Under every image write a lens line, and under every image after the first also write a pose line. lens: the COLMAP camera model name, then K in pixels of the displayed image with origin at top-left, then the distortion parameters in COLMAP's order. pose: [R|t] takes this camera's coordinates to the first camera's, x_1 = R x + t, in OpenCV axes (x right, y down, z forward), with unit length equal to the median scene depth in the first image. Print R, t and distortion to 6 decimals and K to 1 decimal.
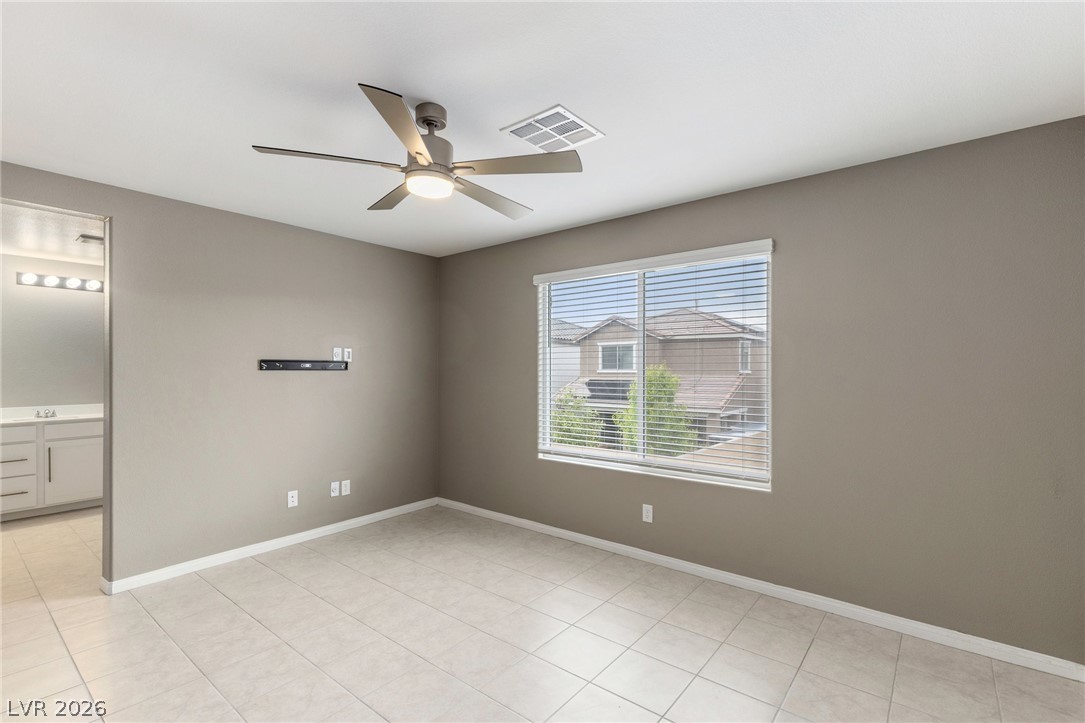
lens RADIAL K [[503.0, 0, 543.1], [0, 503.0, 365.9], [0, 0, 1]] dist [0.000877, -0.000090]
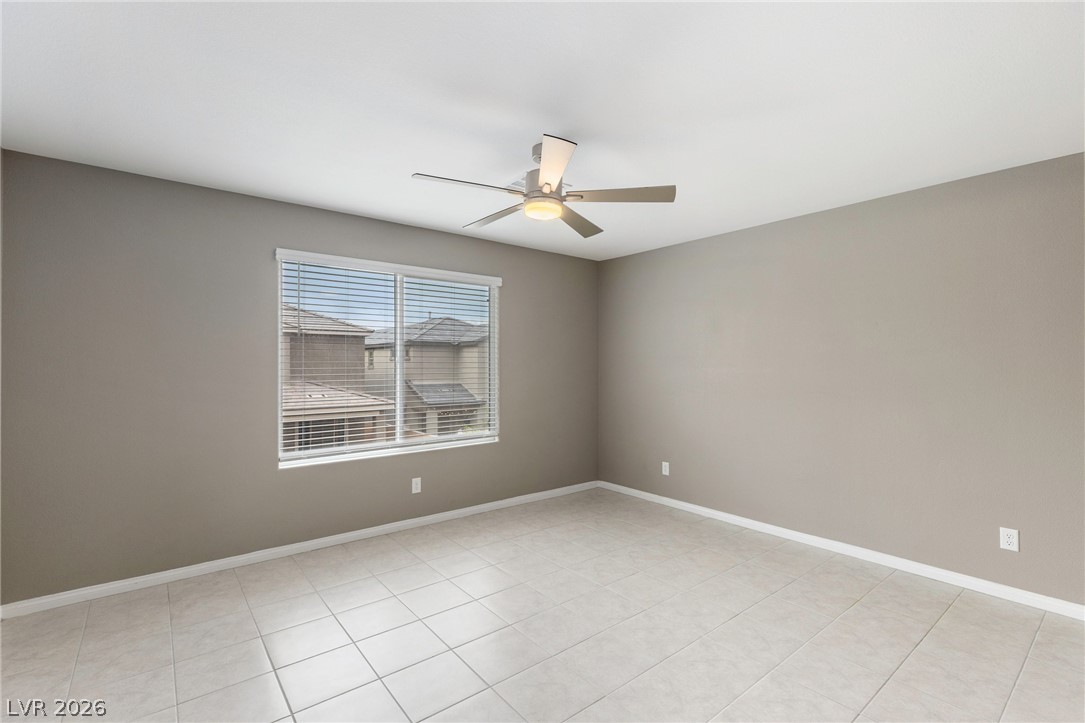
lens RADIAL K [[490.9, 0, 542.5], [0, 490.9, 361.5], [0, 0, 1]] dist [0.003829, 0.000182]
pose [[0.204485, 0.008049, 0.978837, -0.770142], [0.004061, 0.999951, -0.009071, 0.016109], [-0.978861, 0.005830, 0.204442, 0.436096]]
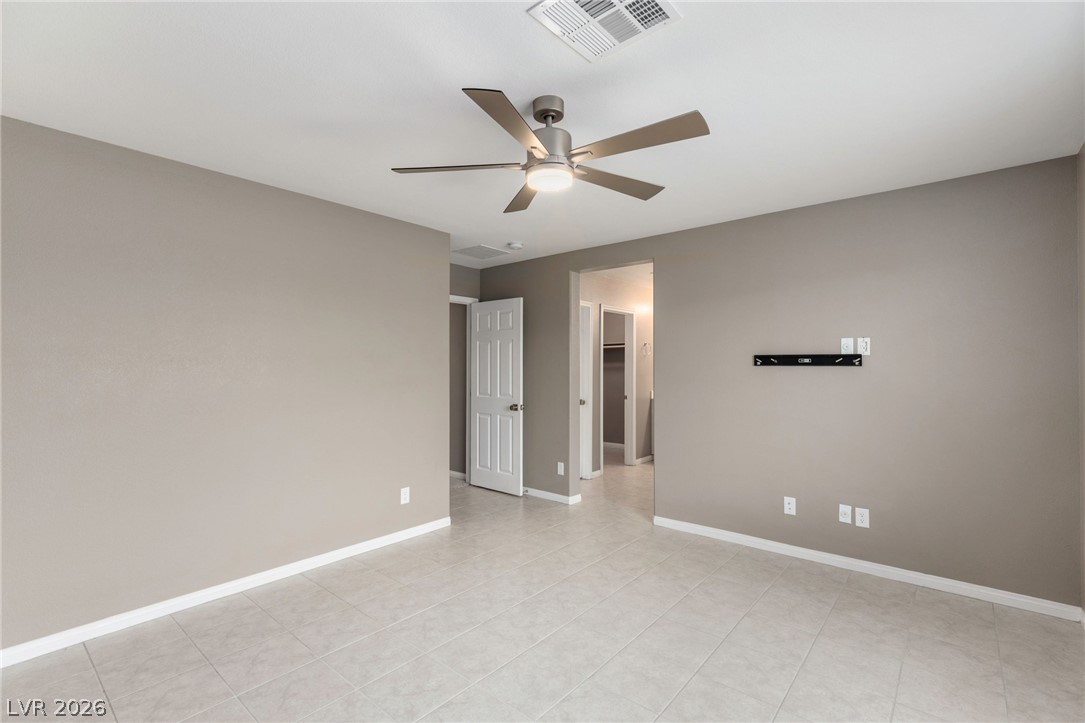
lens RADIAL K [[490.9, 0, 542.5], [0, 490.9, 361.5], [0, 0, 1]] dist [0.003829, 0.000182]
pose [[-0.023532, -0.005137, -0.999710, 0.412130], [-0.000589, 0.999987, -0.005125, 0.005750], [0.999723, 0.000469, -0.023535, 0.572491]]
